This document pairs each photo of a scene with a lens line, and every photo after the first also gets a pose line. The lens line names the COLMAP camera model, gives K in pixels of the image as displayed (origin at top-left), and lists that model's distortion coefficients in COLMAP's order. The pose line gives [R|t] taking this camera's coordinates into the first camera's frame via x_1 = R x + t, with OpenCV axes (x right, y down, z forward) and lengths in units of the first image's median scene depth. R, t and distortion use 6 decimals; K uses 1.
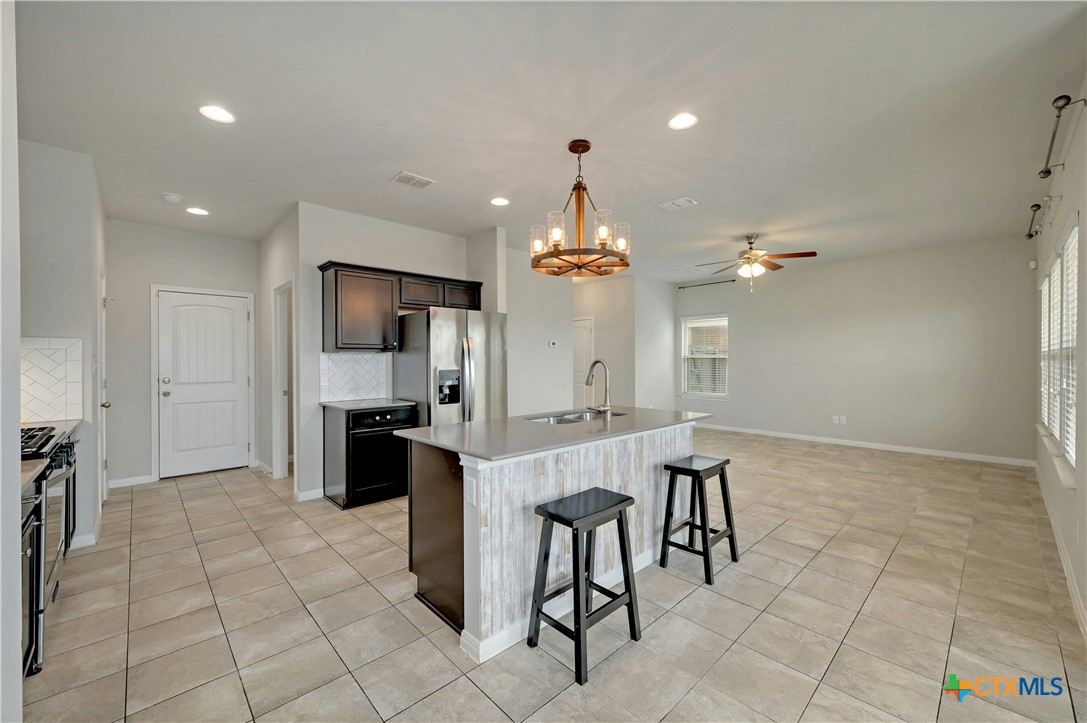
lens RADIAL K [[432.5, 0, 542.7], [0, 432.5, 358.3], [0, 0, 1]] dist [0.000396, 0.000014]
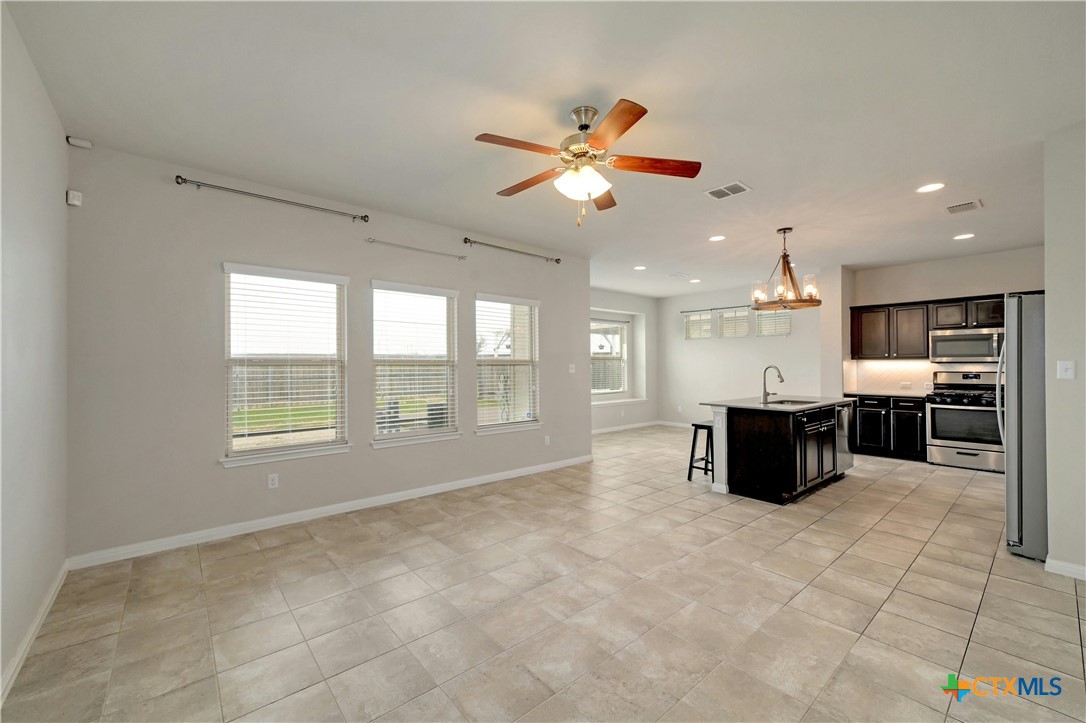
lens RADIAL K [[432.1, 0, 543.6], [0, 432.1, 362.3], [0, 0, 1]] dist [0.000396, 0.000014]
pose [[-0.998402, 0.006171, 0.056178, 0.742581], [0.006137, 0.999981, -0.000772, -0.012291], [-0.056182, -0.000426, -0.998420, 2.211317]]
